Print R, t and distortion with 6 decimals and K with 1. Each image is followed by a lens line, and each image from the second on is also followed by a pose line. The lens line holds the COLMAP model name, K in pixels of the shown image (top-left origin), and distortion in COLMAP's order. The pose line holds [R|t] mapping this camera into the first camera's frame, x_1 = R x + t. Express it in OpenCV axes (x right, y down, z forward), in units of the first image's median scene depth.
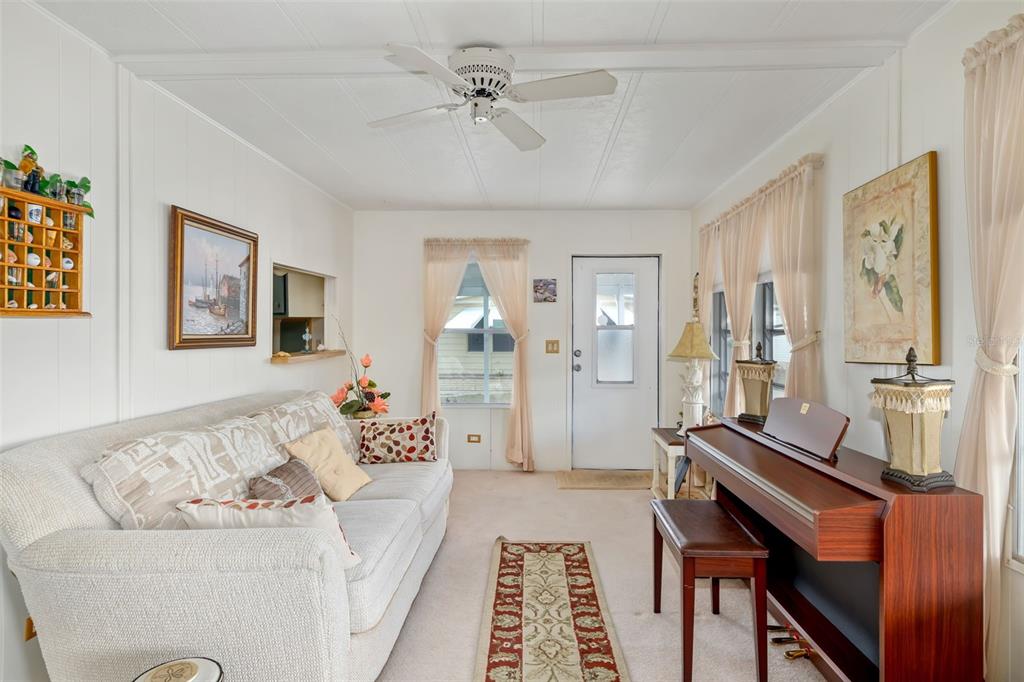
lens RADIAL K [[580.2, 0, 512.0], [0, 580.2, 341.0], [0, 0, 1]] dist [-0.000309, 0.000112]
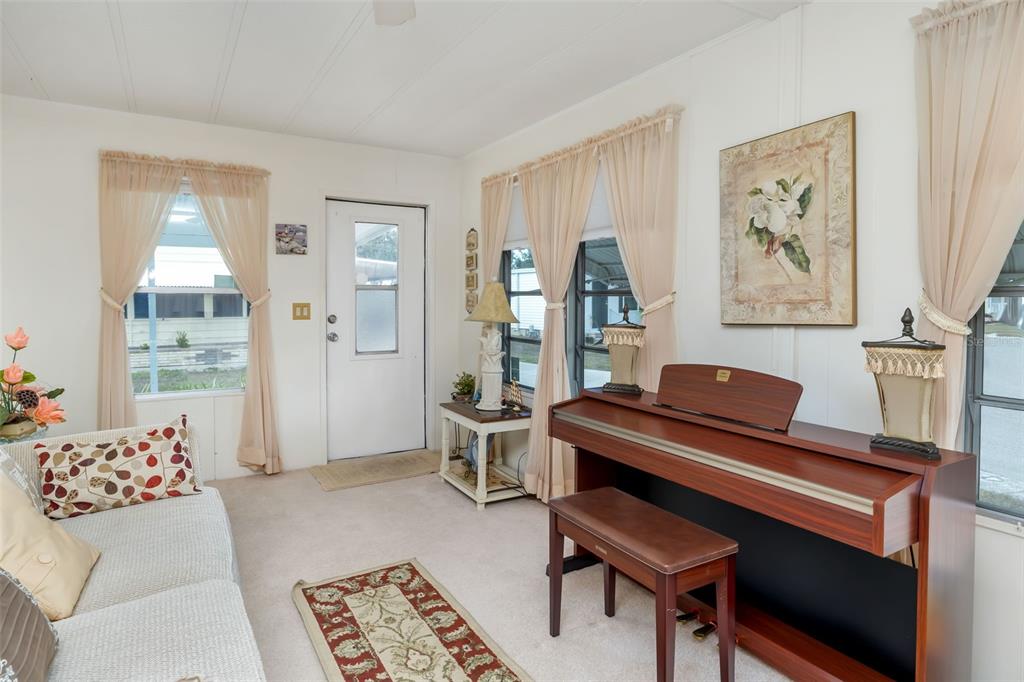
lens RADIAL K [[583.1, 0, 511.6], [0, 583.1, 317.6], [0, 0, 1]] dist [-0.000672, 0.000293]
pose [[0.837529, -0.017312, 0.546118, -0.224175], [0.004361, 0.999678, 0.025002, -0.000013], [-0.546375, -0.018558, 0.837335, 0.329556]]
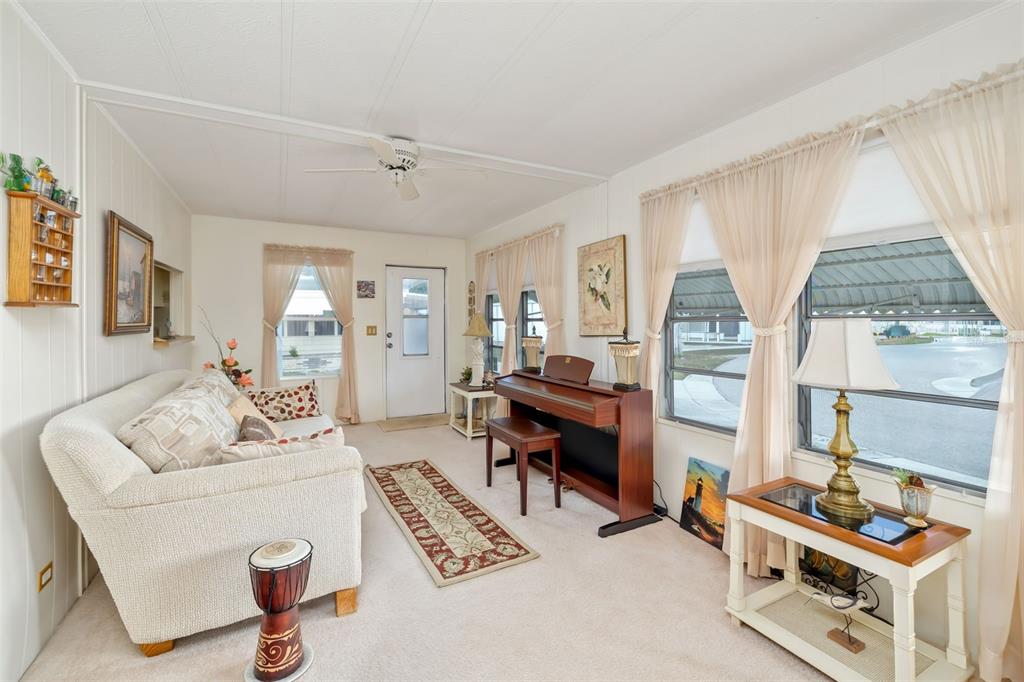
lens RADIAL K [[452.8, 0, 514.1], [0, 452.8, 326.0], [0, 0, 1]] dist [0.001133, 0.000062]
pose [[0.864009, -0.008131, 0.503410, -0.321076], [0.008632, 0.999962, 0.001336, 0.000880], [-0.503402, 0.003191, 0.864047, -0.161596]]
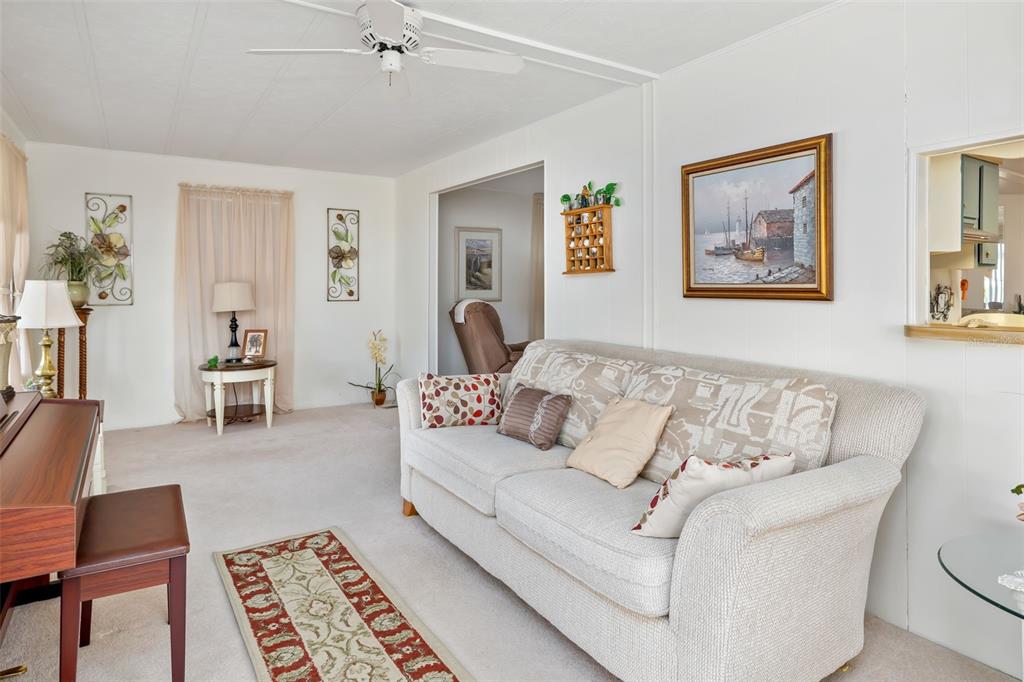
lens RADIAL K [[599.1, 0, 512.5], [0, 599.1, 280.6], [0, 0, 1]] dist [0.003245, 0.001381]
pose [[-0.820907, -0.005463, -0.571036, 0.304694], [-0.009582, 0.999945, 0.004209, -0.016659], [0.570982, 0.008927, -0.820914, 1.621067]]
